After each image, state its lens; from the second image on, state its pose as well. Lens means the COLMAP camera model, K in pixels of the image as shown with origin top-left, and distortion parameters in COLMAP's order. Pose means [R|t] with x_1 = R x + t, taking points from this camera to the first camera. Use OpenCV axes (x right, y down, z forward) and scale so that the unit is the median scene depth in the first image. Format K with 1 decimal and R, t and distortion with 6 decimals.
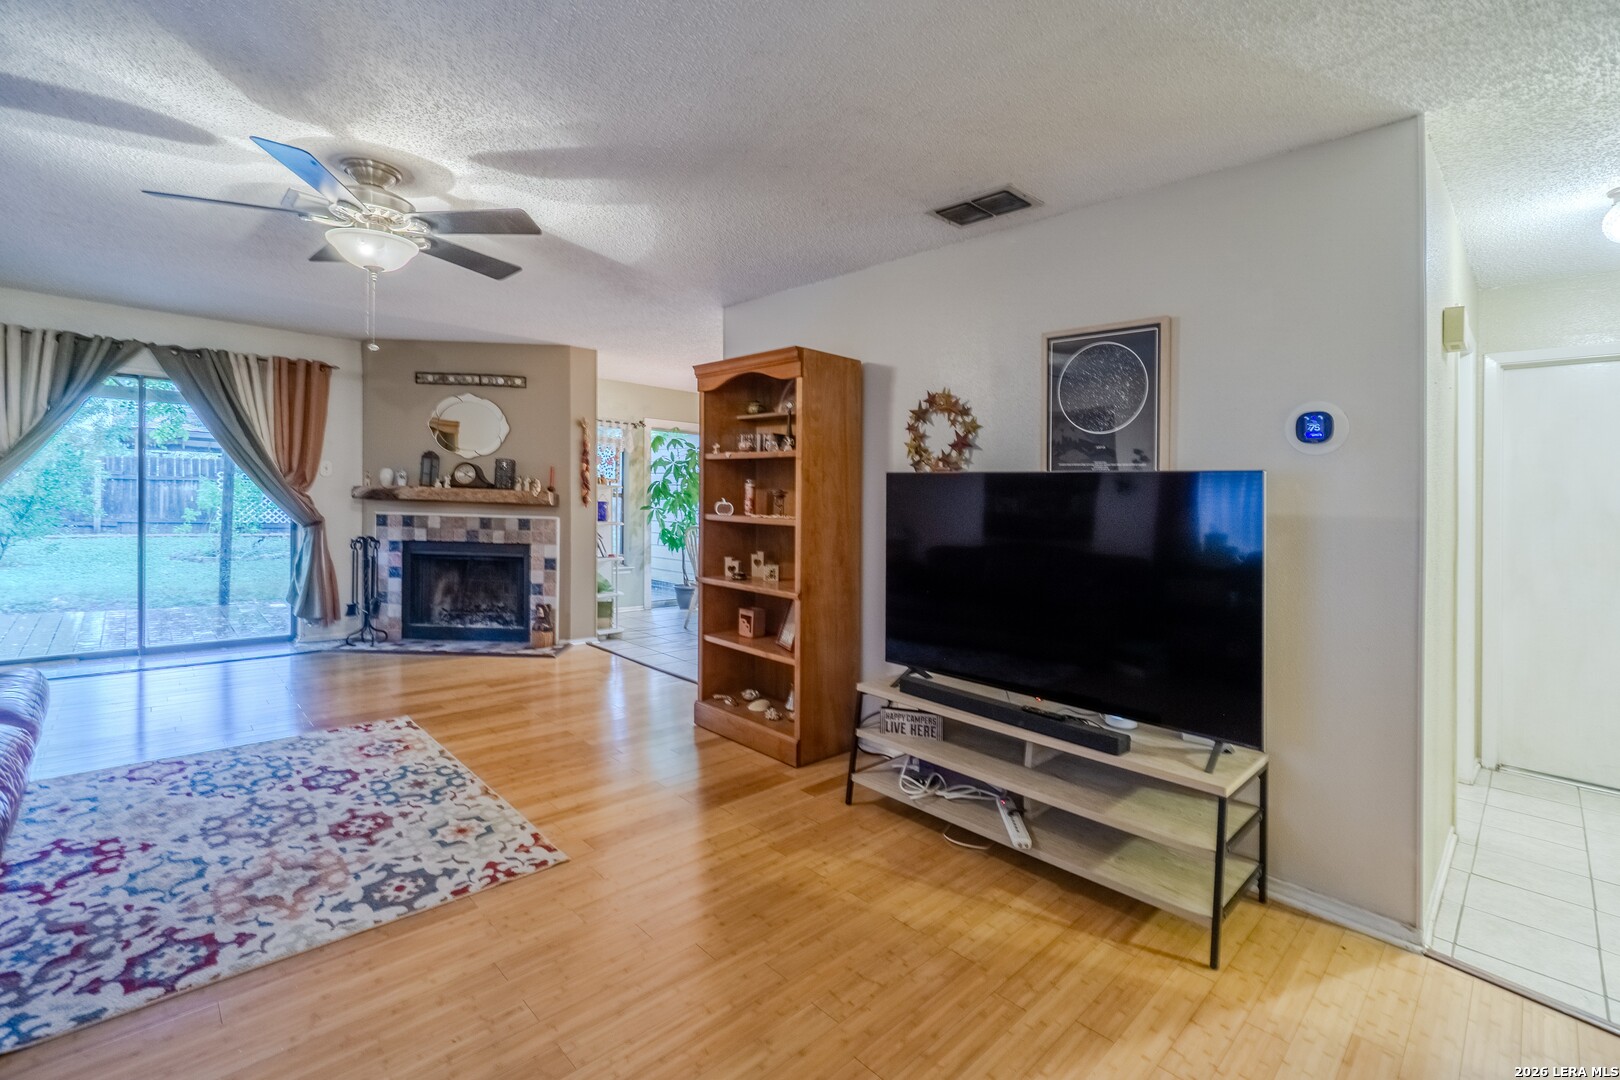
lens RADIAL K [[707.4, 0, 815.4], [0, 707.4, 525.8], [0, 0, 1]] dist [0.000792, 0.000340]
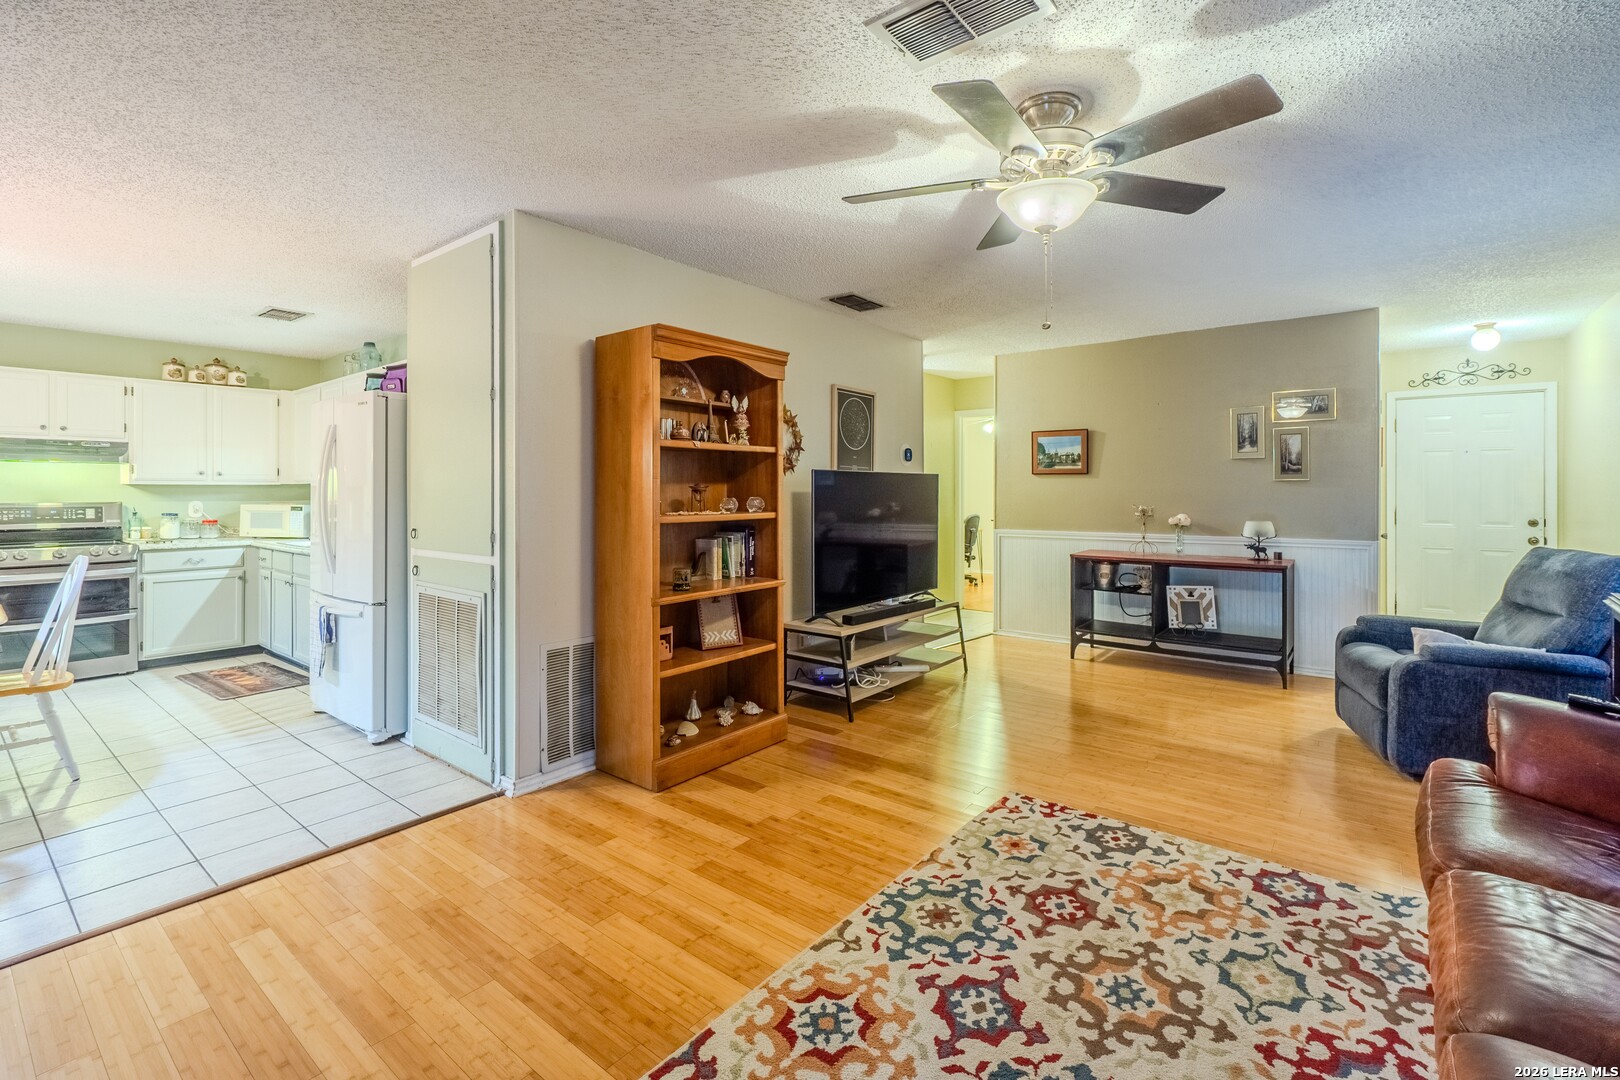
lens RADIAL K [[720.1, 0, 818.6], [0, 720.1, 495.8], [0, 0, 1]] dist [0.000353, 0.000518]
pose [[-0.130780, -0.039180, 0.990637, -1.492579], [0.034494, 0.998434, 0.044042, -0.105839], [-0.990811, 0.039931, -0.129223, 1.440190]]
